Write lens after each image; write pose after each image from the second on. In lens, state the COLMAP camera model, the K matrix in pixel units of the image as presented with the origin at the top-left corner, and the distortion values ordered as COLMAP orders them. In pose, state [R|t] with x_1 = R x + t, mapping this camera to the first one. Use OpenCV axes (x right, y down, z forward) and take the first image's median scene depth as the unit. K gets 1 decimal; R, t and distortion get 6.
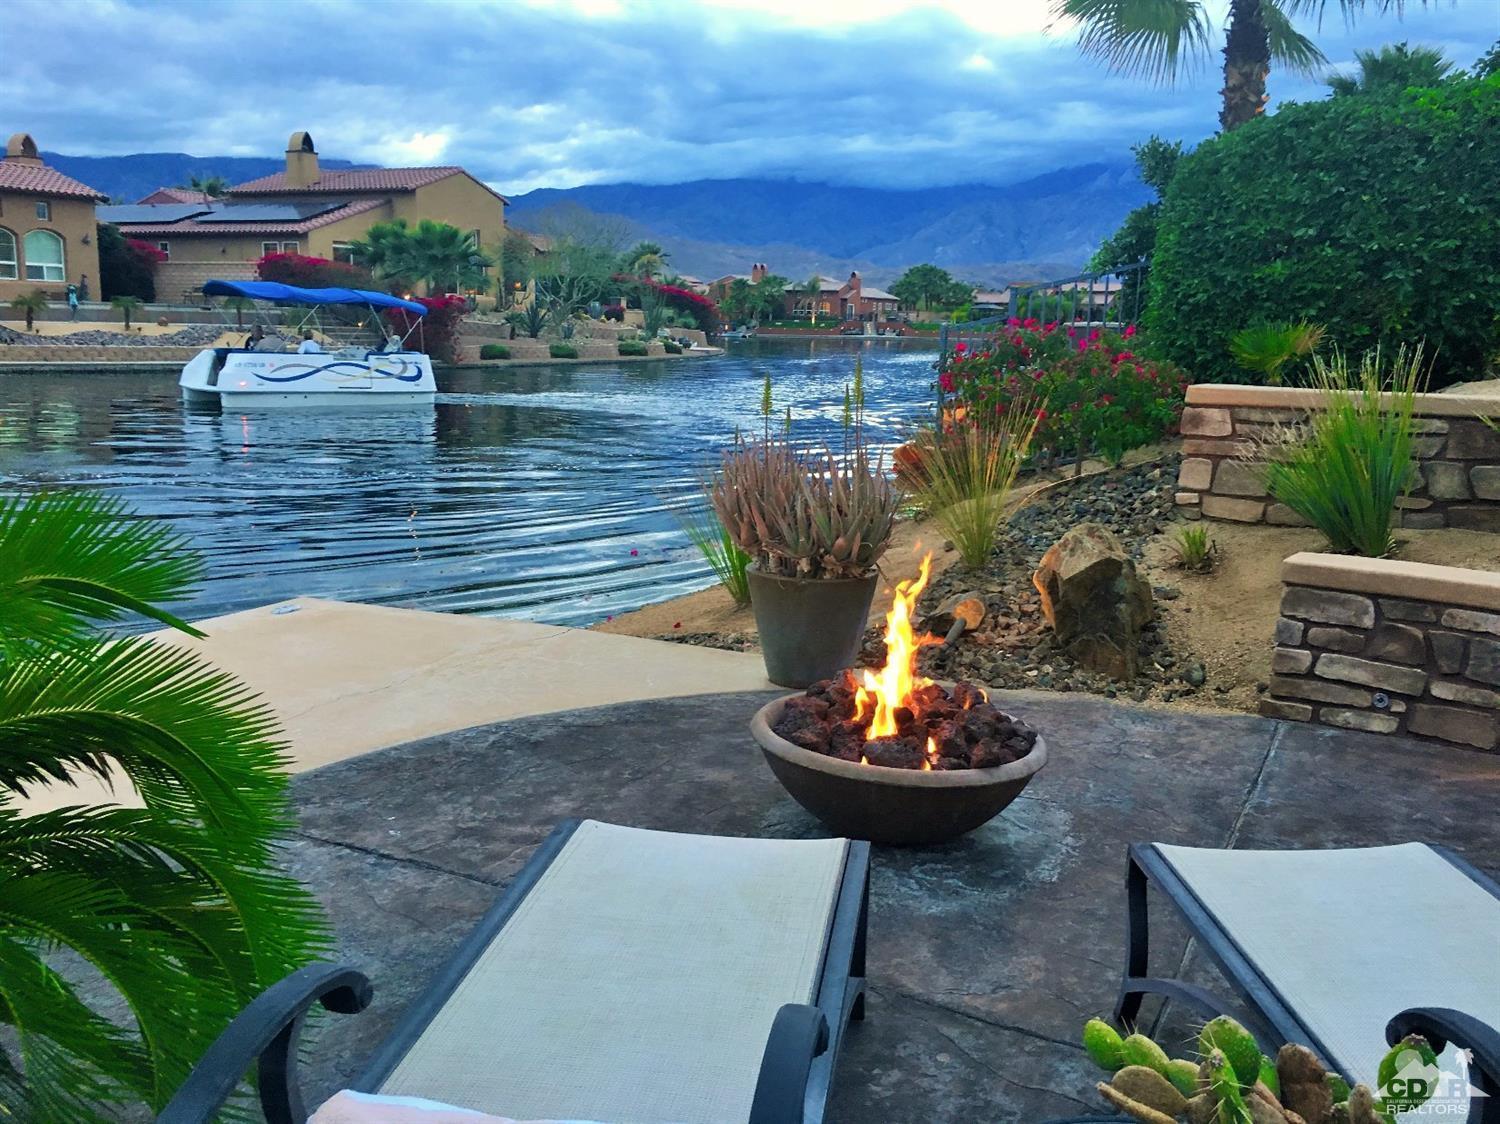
lens RADIAL K [[1273.6, 0, 747.7], [0, 1273.6, 557.0], [0, 0, 1]] dist [0.078838, -0.108490]
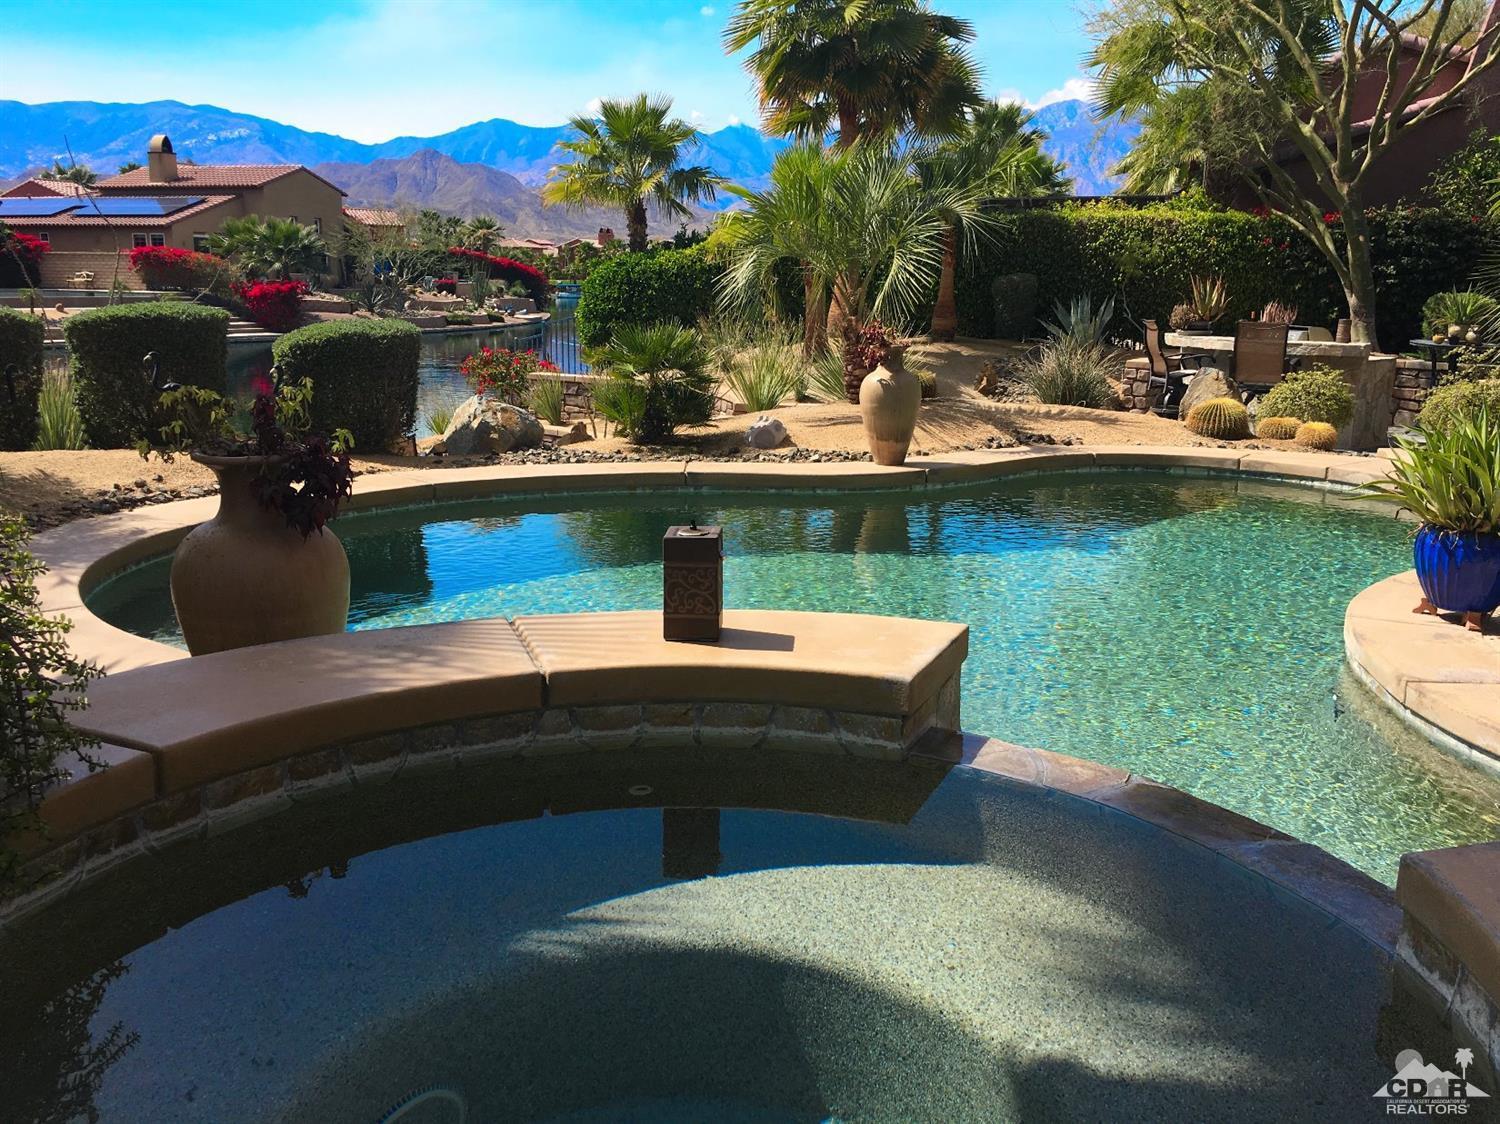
lens RADIAL K [[1273.6, 0, 751.7], [0, 1273.6, 568.6], [0, 0, 1]] dist [0.078838, -0.108490]
pose [[0.995165, -0.028902, 0.093870, 0.064391], [0.024734, 0.998669, 0.045267, 0.022255], [-0.095053, -0.042726, 0.994555, -0.228092]]
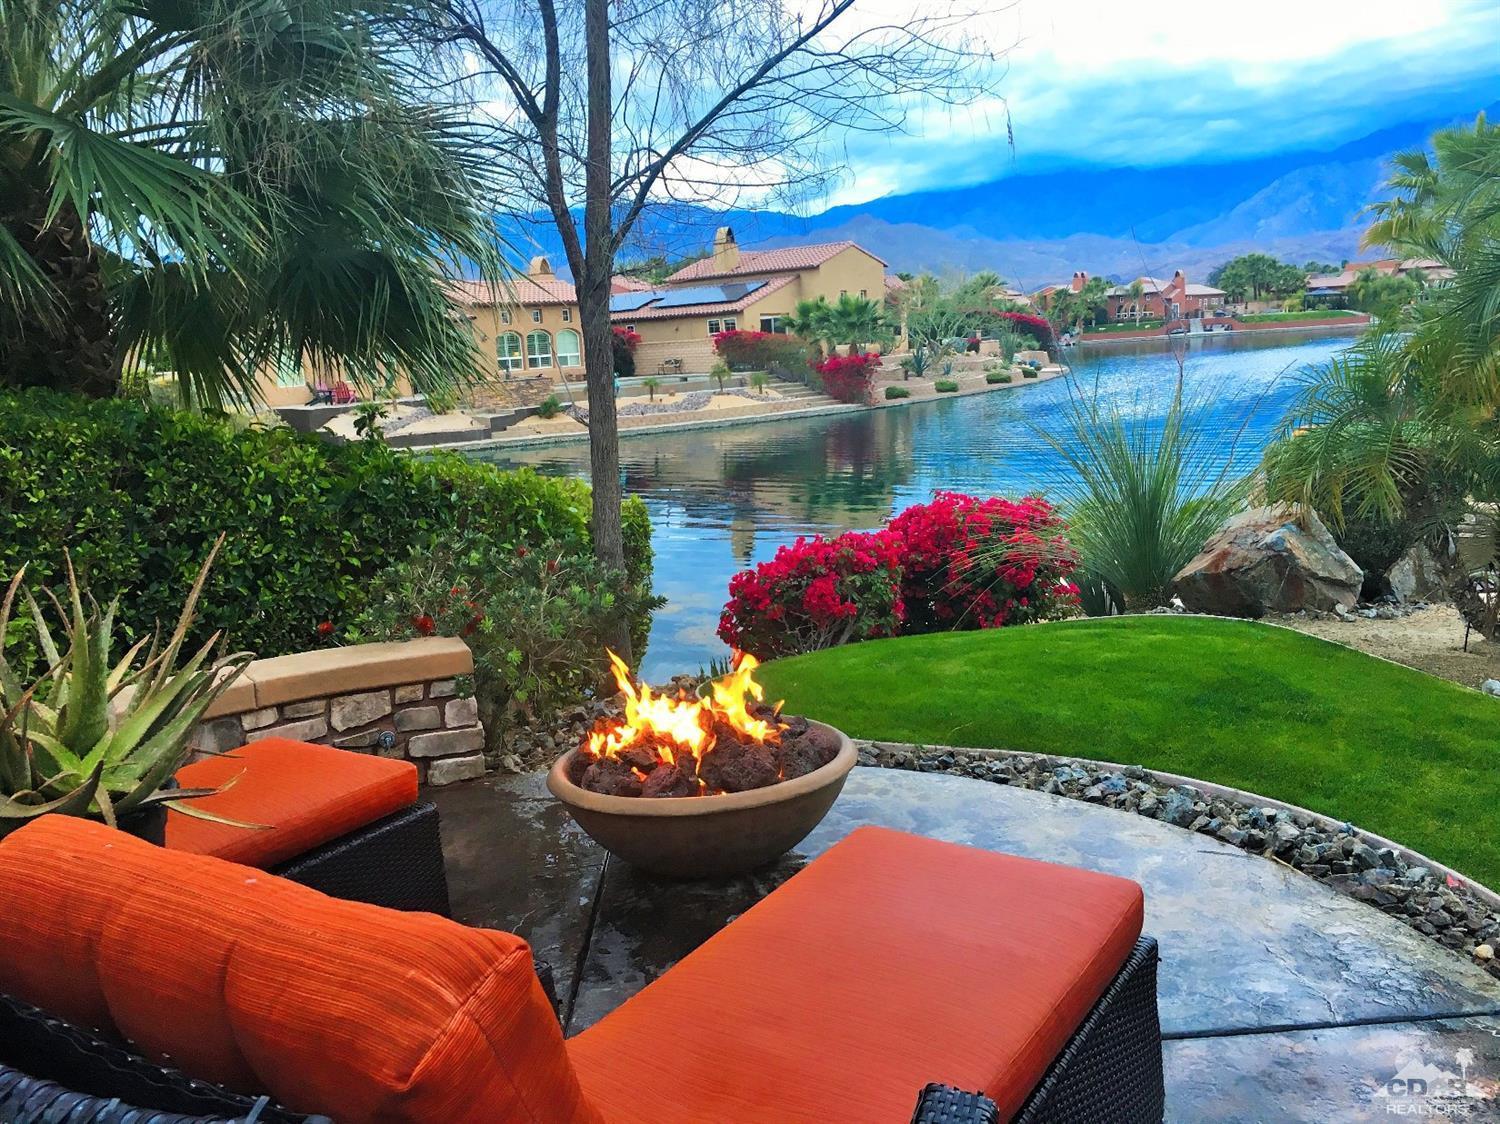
lens RADIAL K [[1273.6, 0, 740.7], [0, 1273.6, 566.4], [0, 0, 1]] dist [0.078838, -0.108490]
pose [[0.969493, -0.038964, -0.242001, -0.042178], [0.038781, 0.999232, -0.005521, 0.008608], [0.242030, -0.004033, 0.970260, -0.208083]]
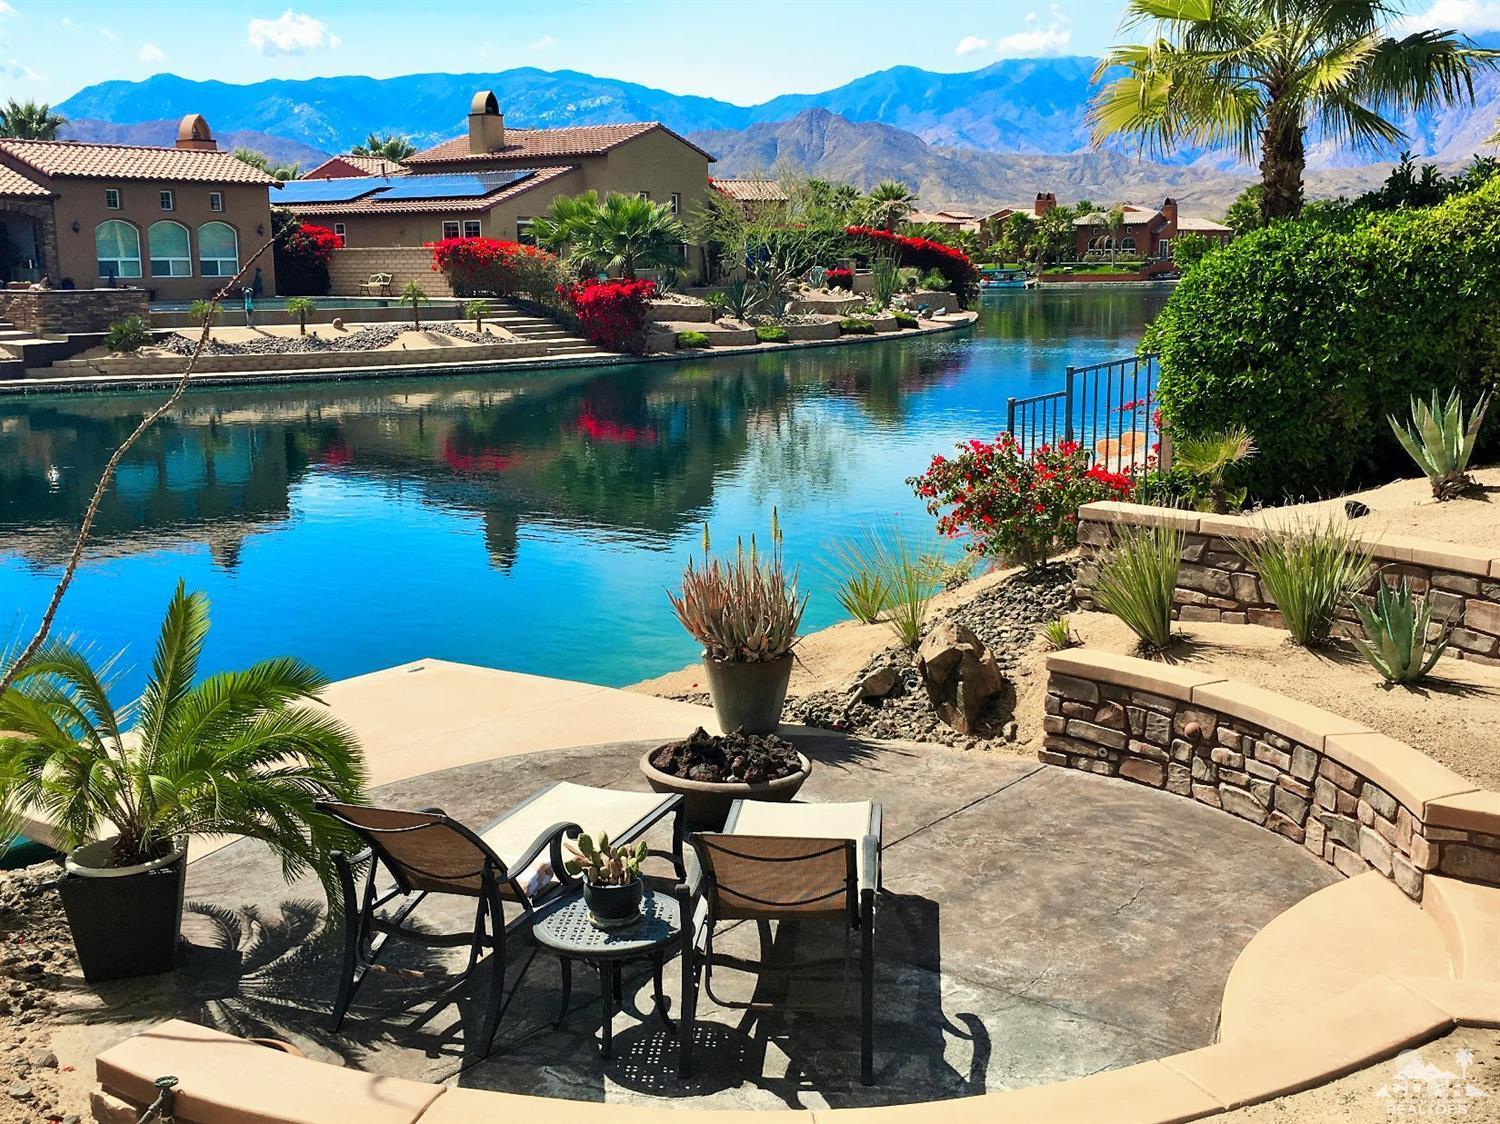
lens RADIAL K [[1629.8, 0, 748.5], [0, 1629.8, 564.3], [0, 0, 1]] dist [0.052809, 0.000000]
pose [[0.983599, 0.003257, -0.180338, 0.035581], [-0.002681, 0.999990, 0.003438, -0.009075], [0.180348, -0.002899, 0.983599, -0.075552]]
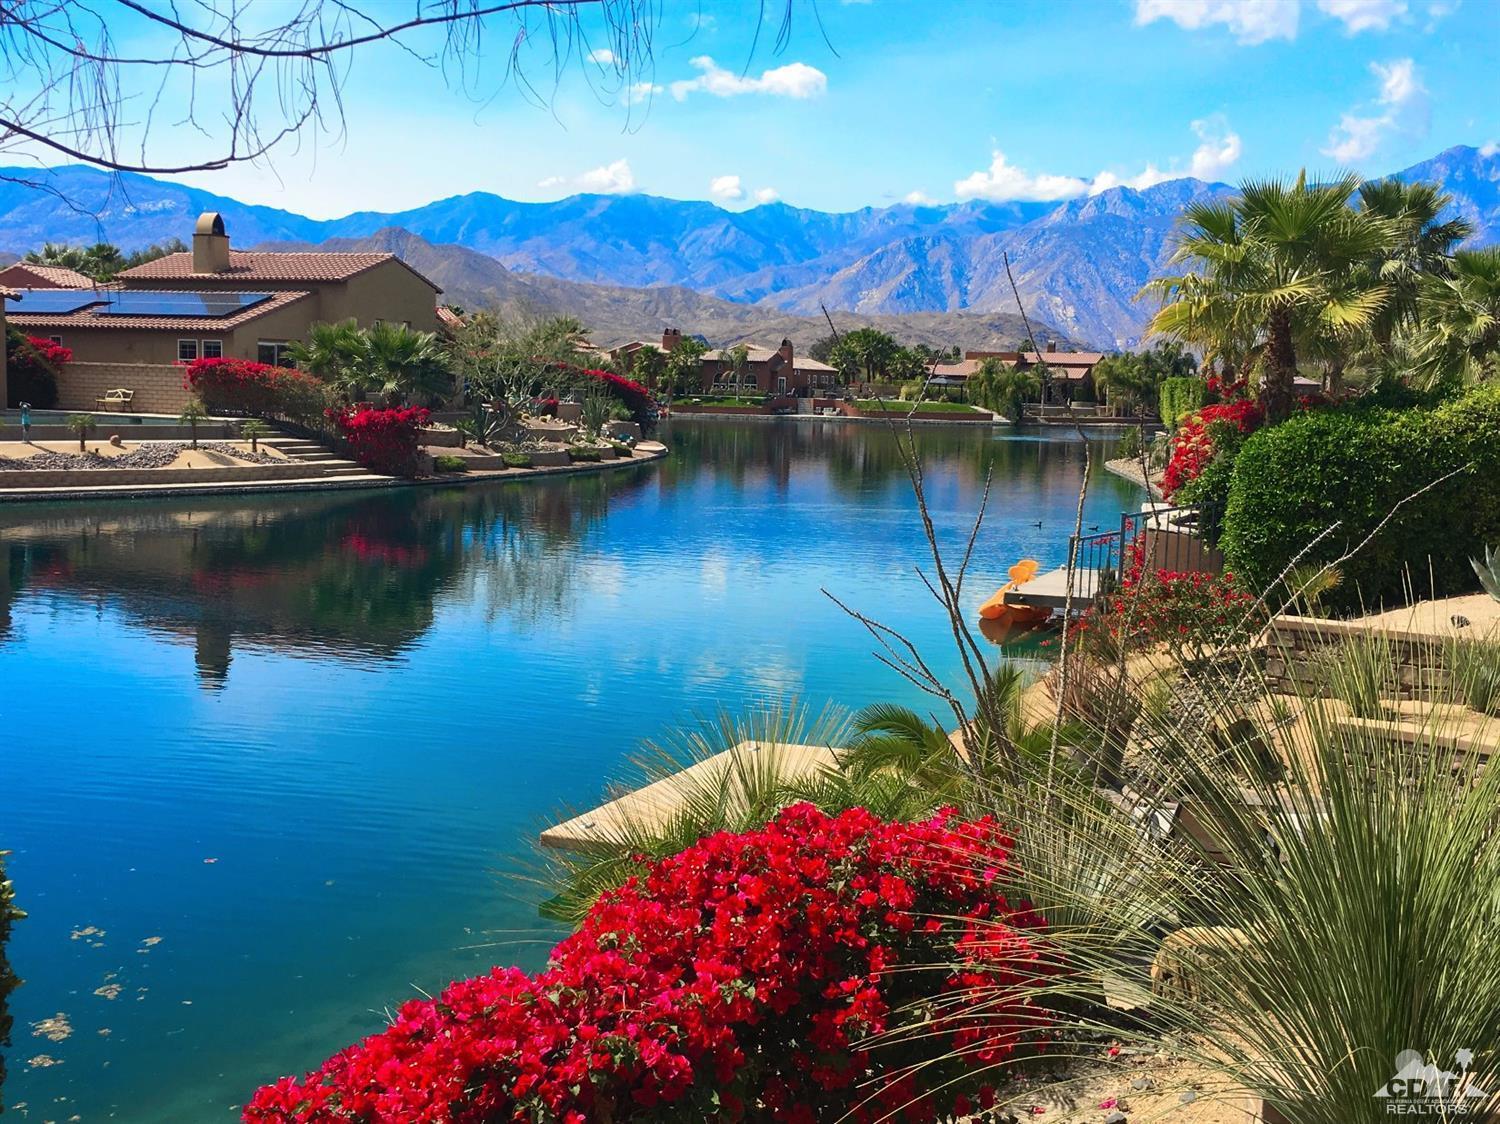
lens RADIAL K [[1629.8, 0, 747.4], [0, 1629.8, 555.3], [0, 0, 1]] dist [0.052809, 0.000000]
pose [[0.997133, -0.000301, 0.075668, -0.062936], [0.005994, 0.997164, -0.075018, -0.006199], [-0.075431, 0.075256, 0.994307, -0.138325]]
